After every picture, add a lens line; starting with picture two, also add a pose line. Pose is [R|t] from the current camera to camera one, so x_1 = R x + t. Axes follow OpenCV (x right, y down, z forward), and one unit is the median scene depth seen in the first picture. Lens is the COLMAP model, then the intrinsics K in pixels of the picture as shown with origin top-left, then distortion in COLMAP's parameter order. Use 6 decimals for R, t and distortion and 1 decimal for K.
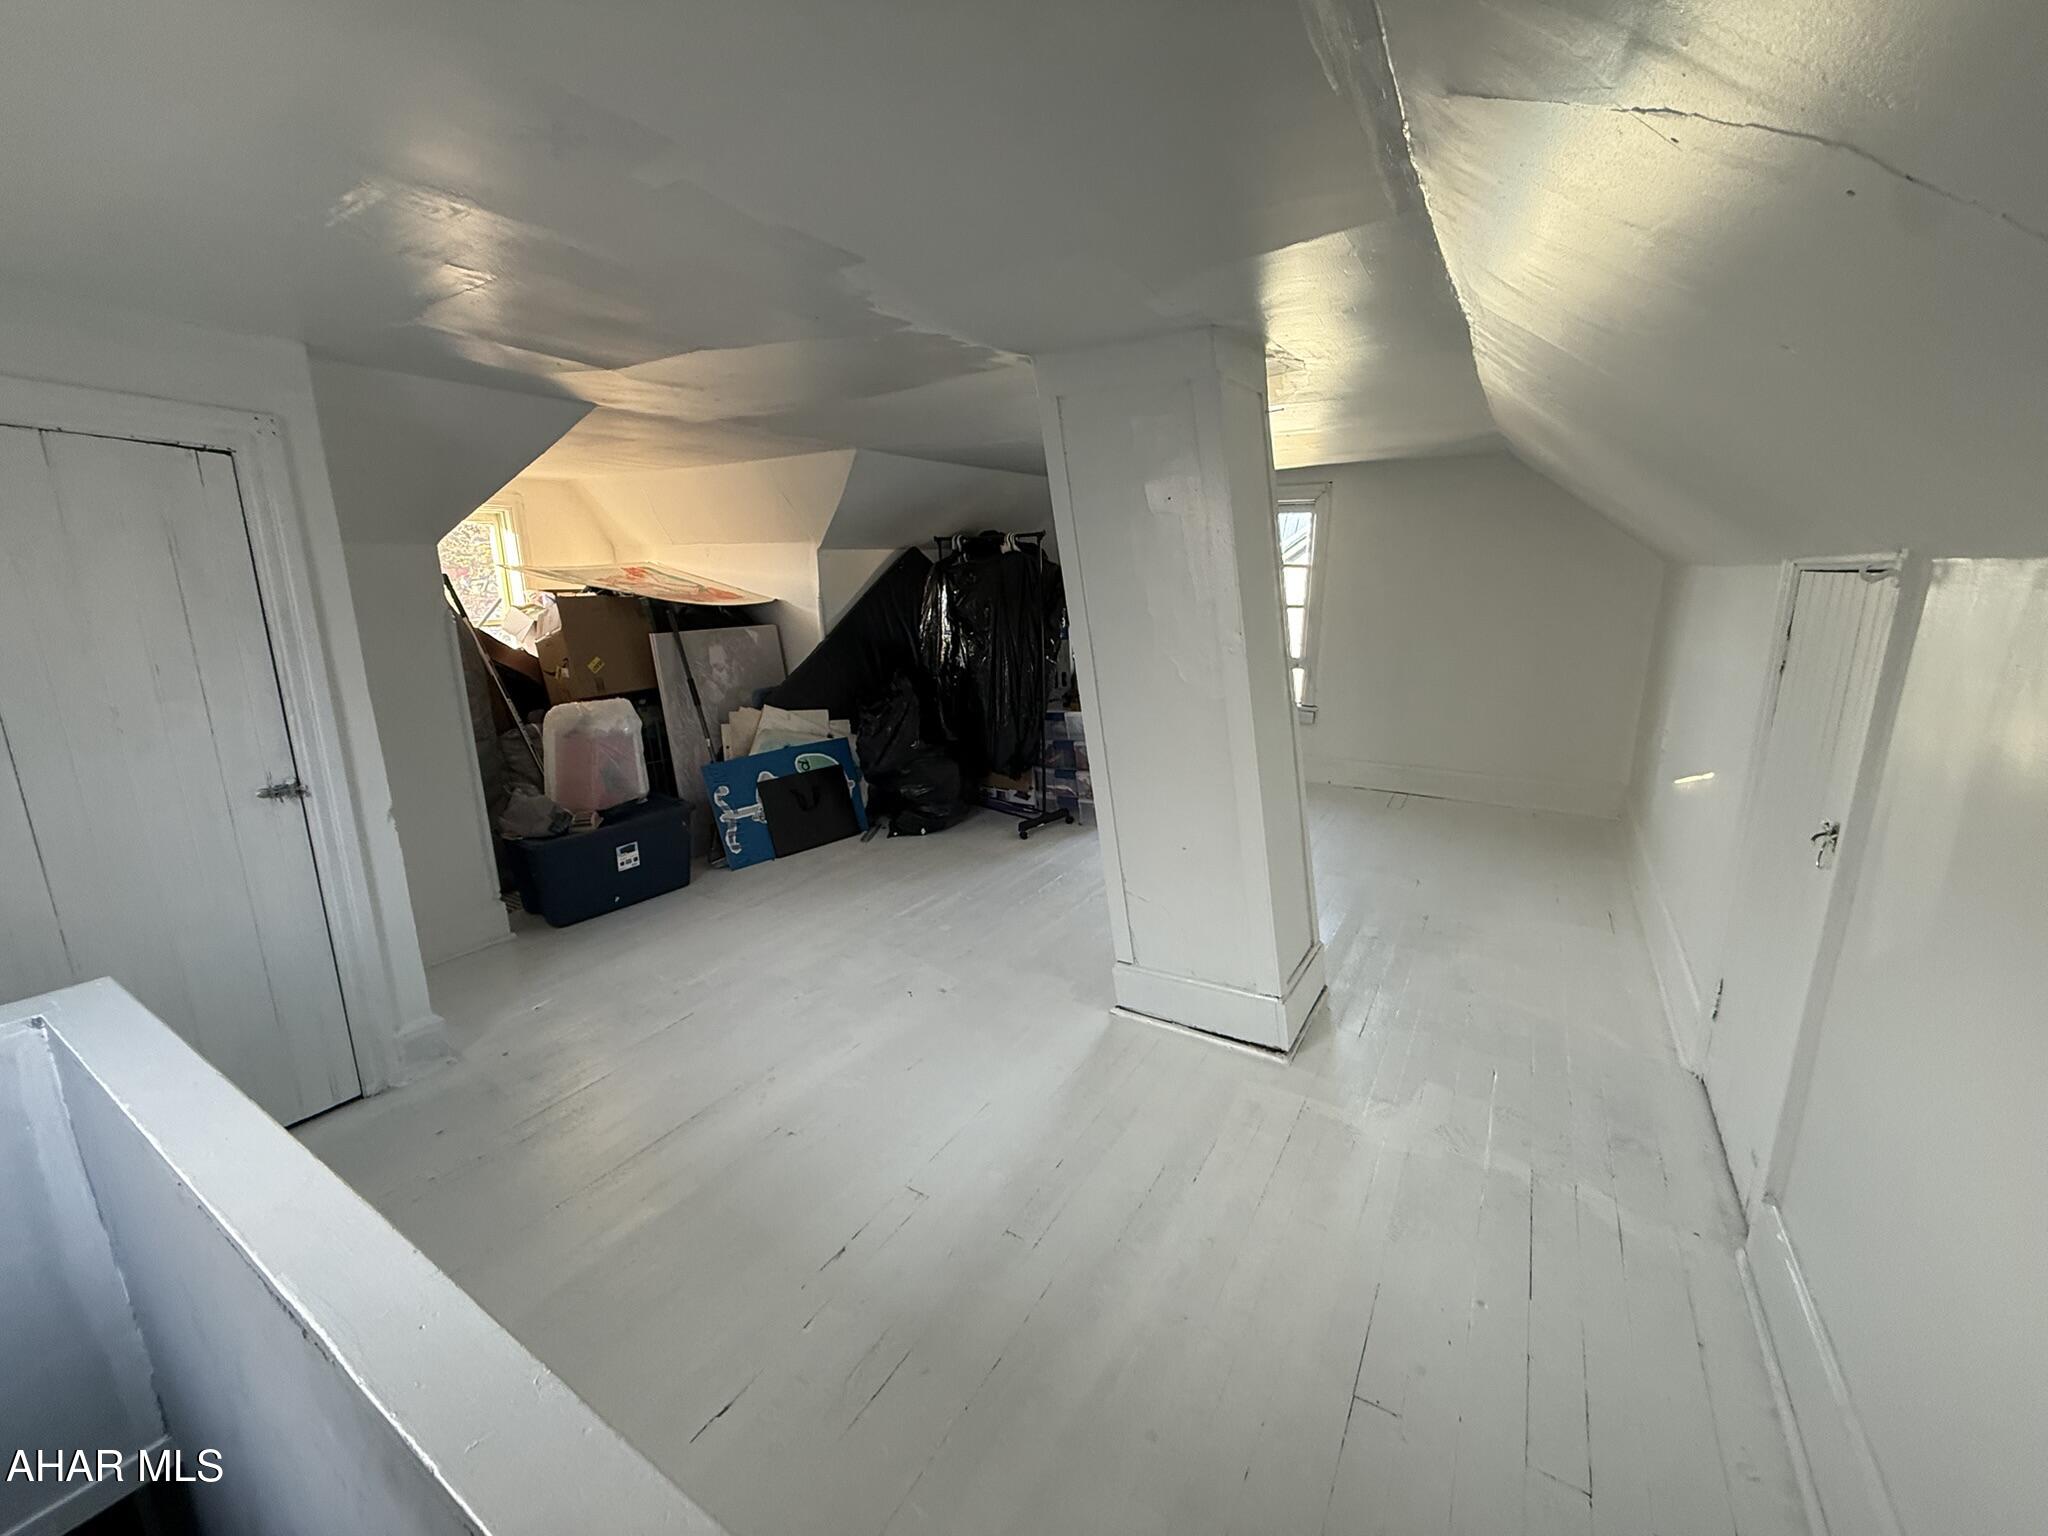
lens RADIAL K [[823.1, 0, 1013.6], [0, 823.1, 768.3], [0, 0, 1]] dist [0.000378, 0.000071]
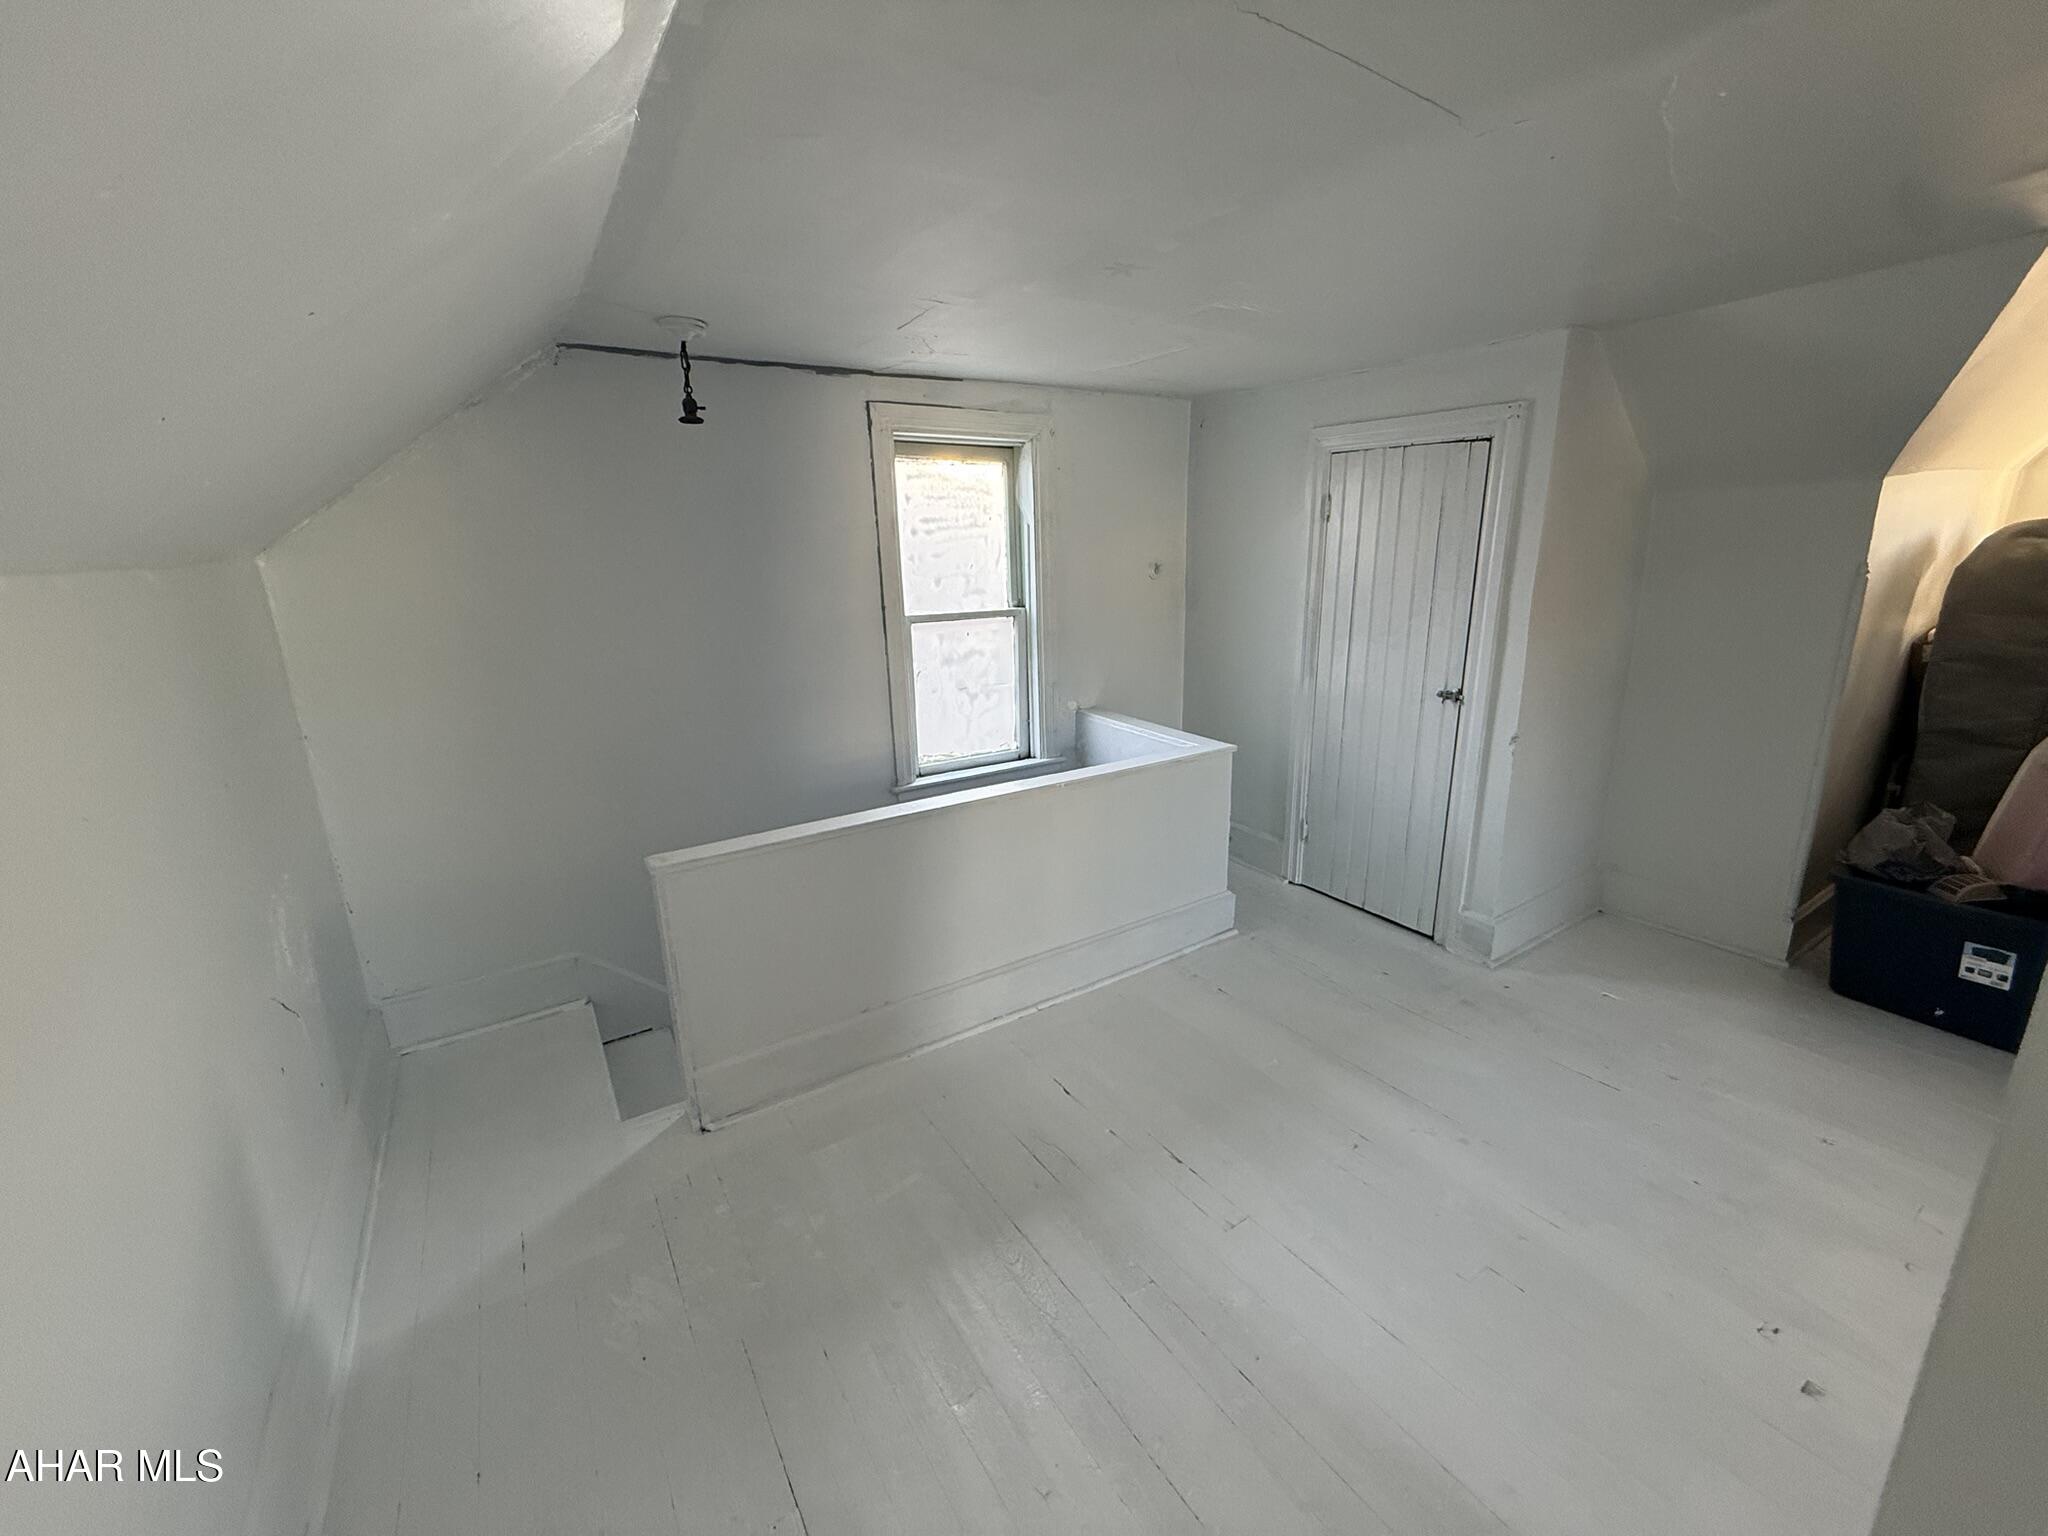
lens RADIAL K [[823.1, 0, 1018.7], [0, 823.1, 767.4], [0, 0, 1]] dist [0.000378, 0.000071]
pose [[-0.427705, 0.256716, -0.866698, 0.596080], [-0.168581, 0.919346, 0.355503, -0.220586], [0.888059, 0.298160, -0.349932, 0.871912]]
